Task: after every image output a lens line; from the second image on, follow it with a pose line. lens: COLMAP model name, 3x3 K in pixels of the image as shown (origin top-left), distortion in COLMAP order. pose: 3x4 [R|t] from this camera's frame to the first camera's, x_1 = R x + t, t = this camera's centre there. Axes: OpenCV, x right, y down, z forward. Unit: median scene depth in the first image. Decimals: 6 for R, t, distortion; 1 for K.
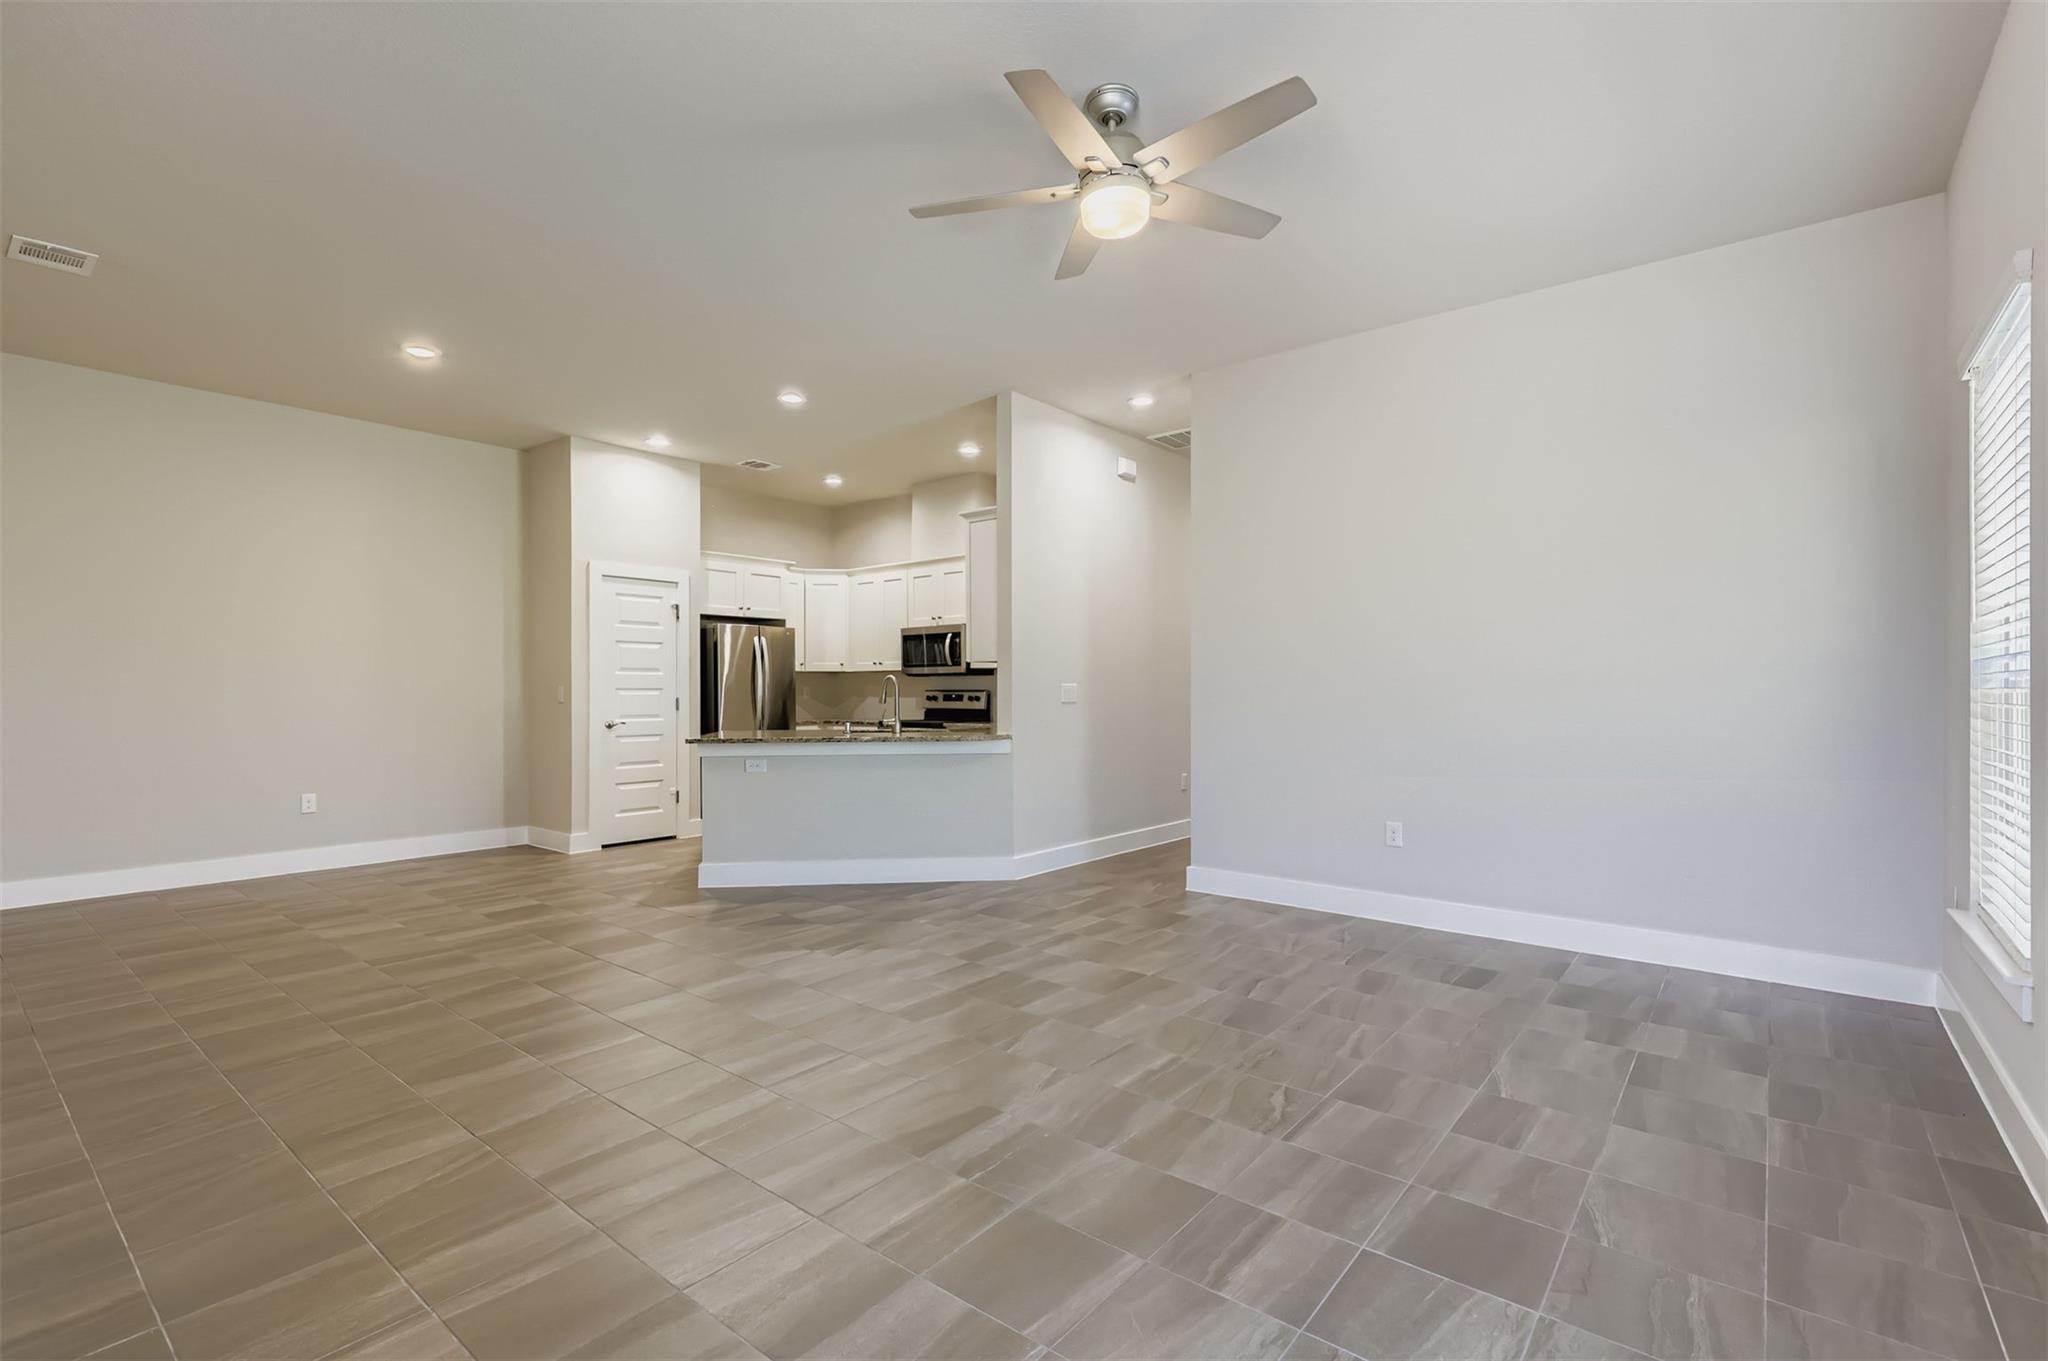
lens RADIAL K [[932.8, 0, 1028.9], [0, 932.8, 694.2], [0, 0, 1]] dist [-0.000756, -0.000007]
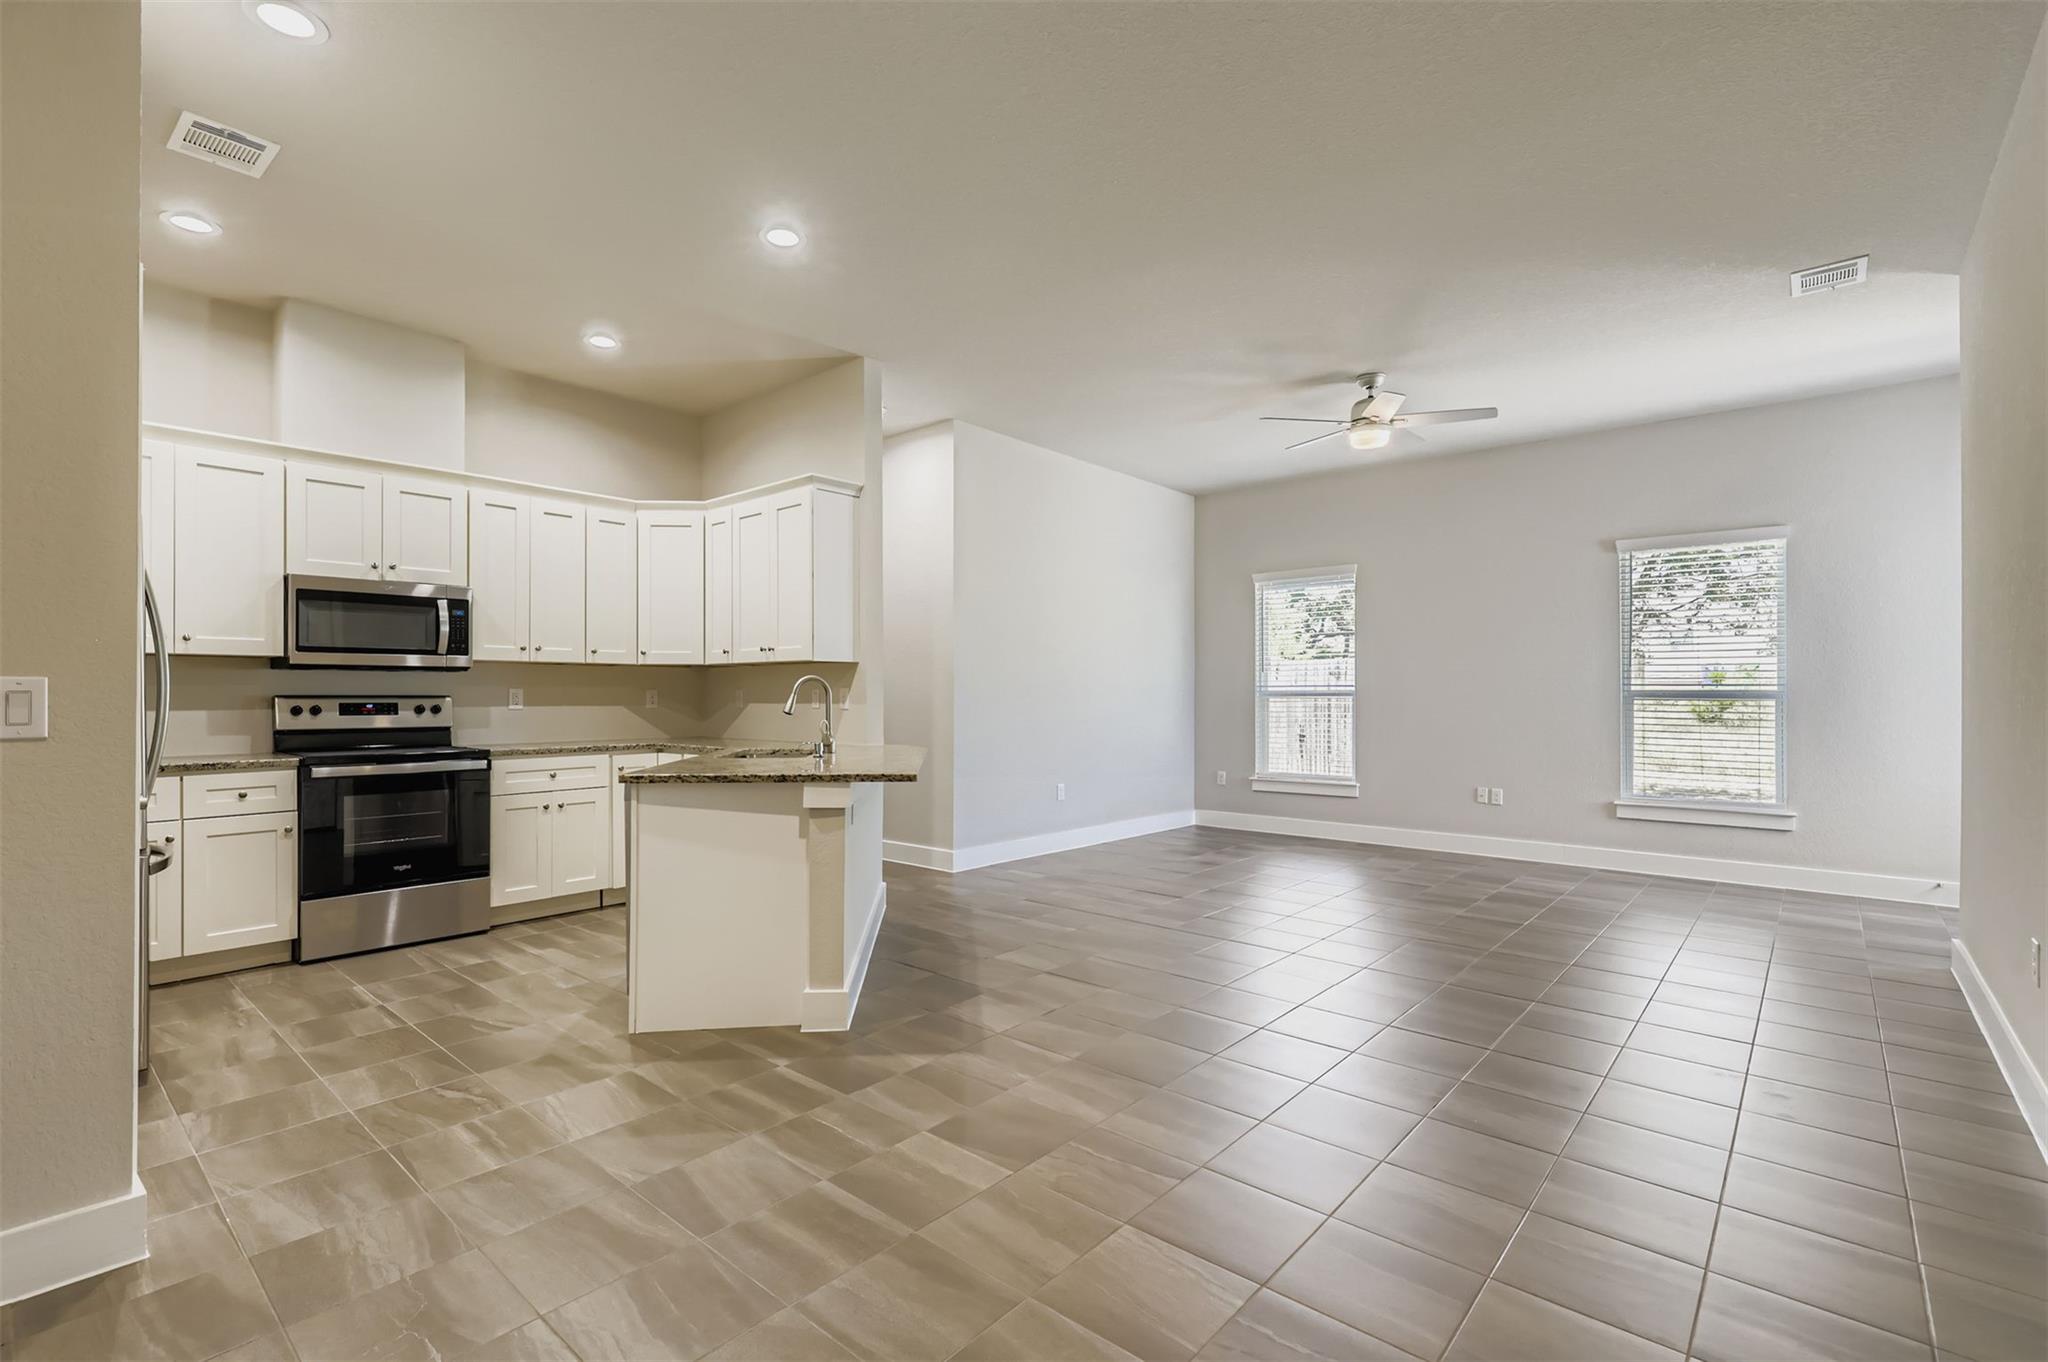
lens RADIAL K [[932.8, 0, 1019.5], [0, 932.8, 693.3], [0, 0, 1]] dist [-0.000756, -0.000007]
pose [[0.043109, 0.003453, 0.999064, -0.663402], [0.006669, 0.999971, -0.003744, -0.000696], [-0.999048, 0.006825, 0.043085, 0.612387]]
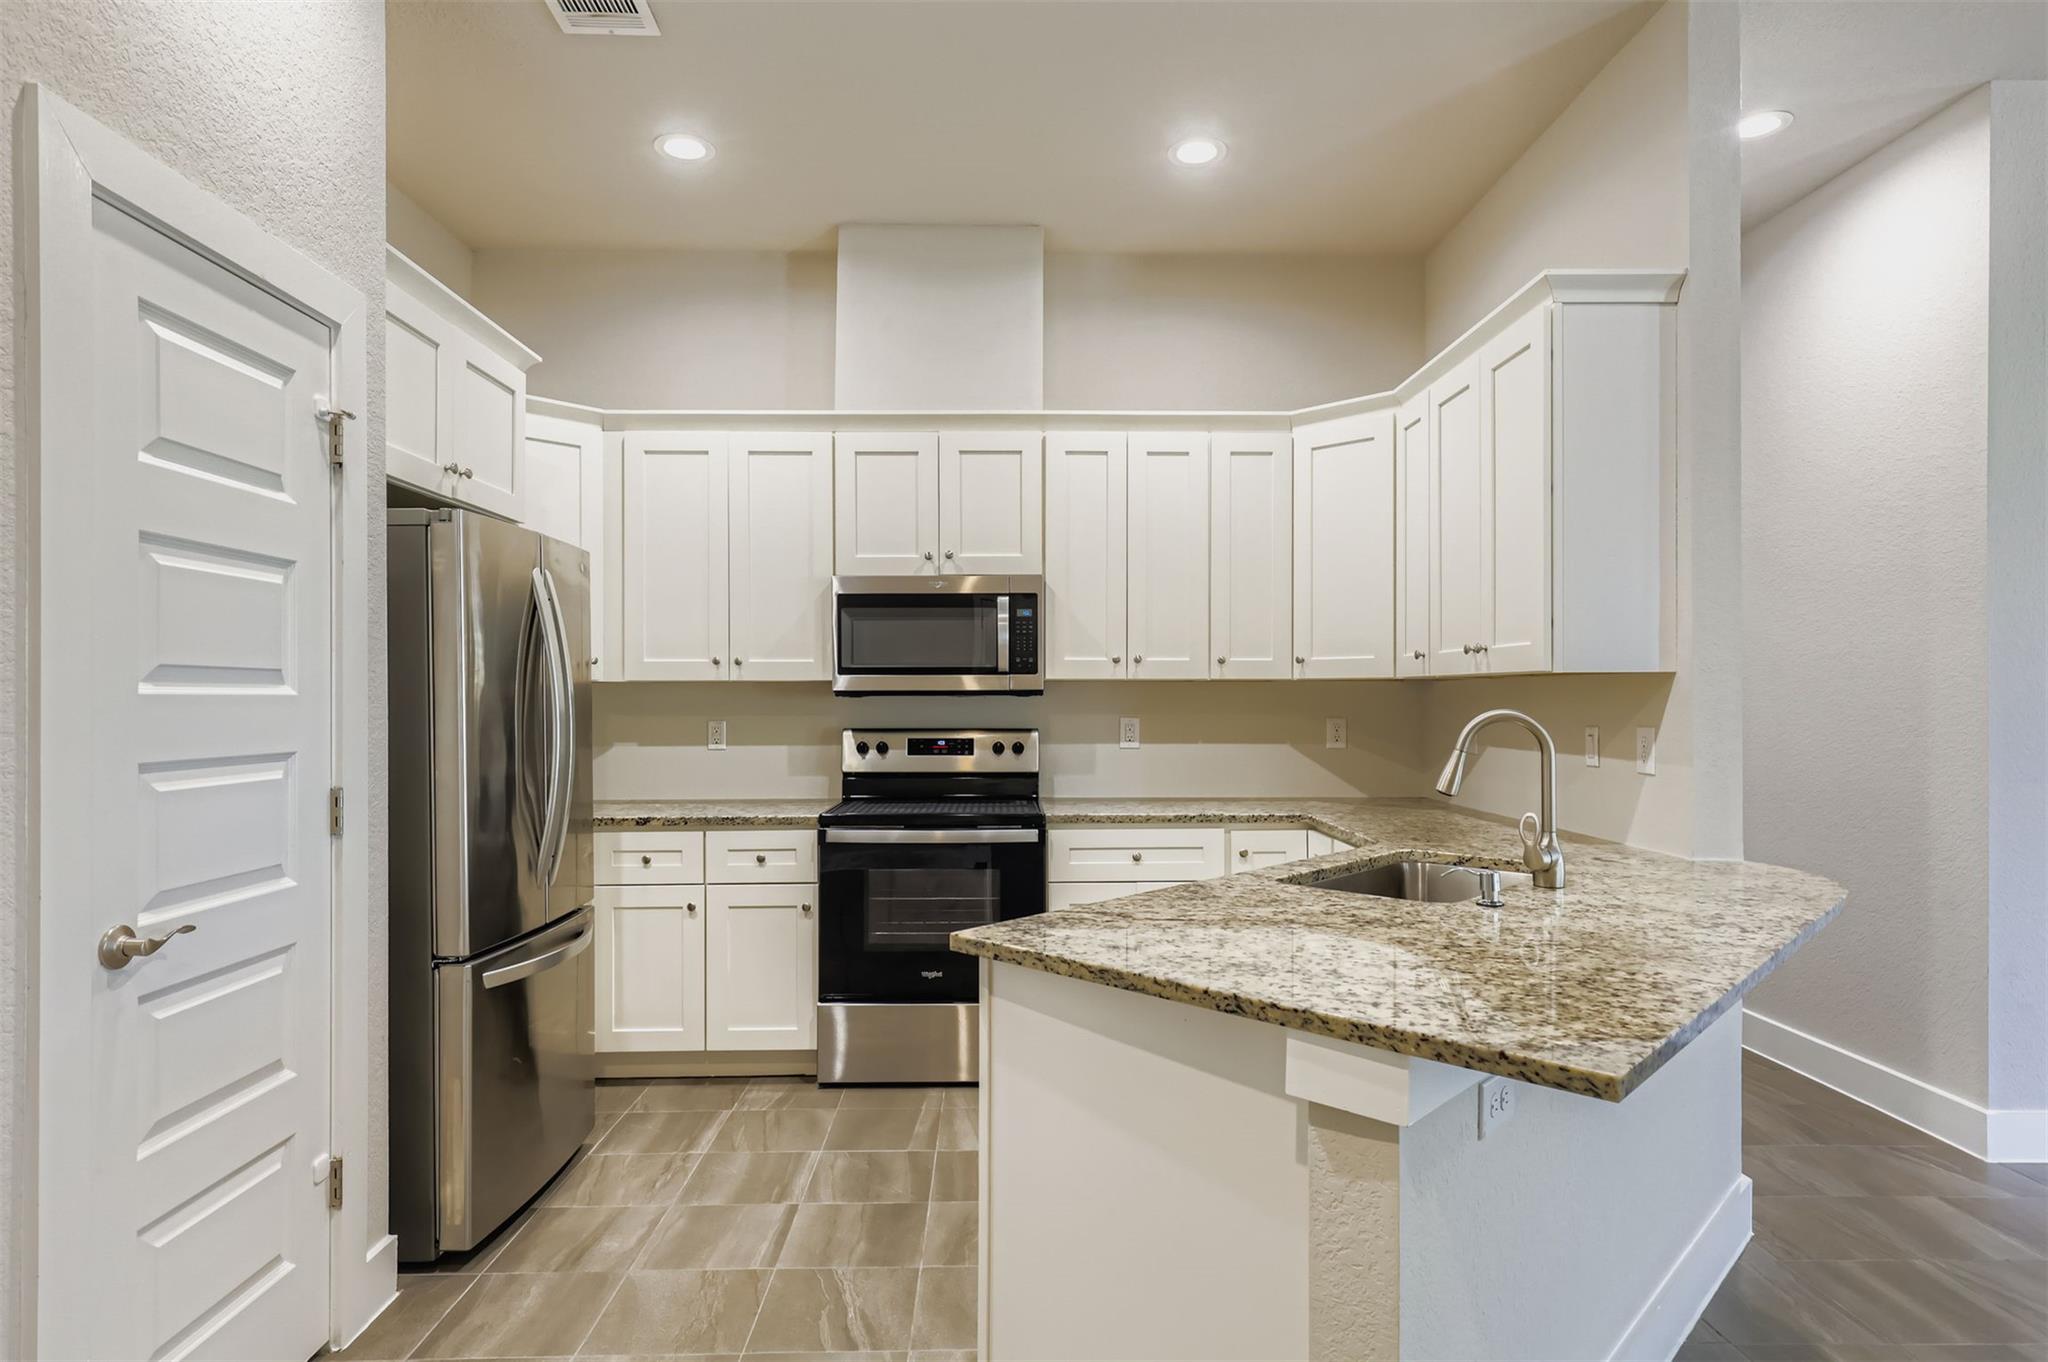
lens RADIAL K [[1126.2, 0, 1016.2], [0, 1126.2, 700.6], [0, 0, 1]] dist [0.020082, -0.004392]
pose [[0.768483, -0.002049, 0.639867, -0.406020], [0.004270, 0.999989, -0.001926, -0.016820], [-0.639857, 0.004212, 0.768483, 0.611544]]
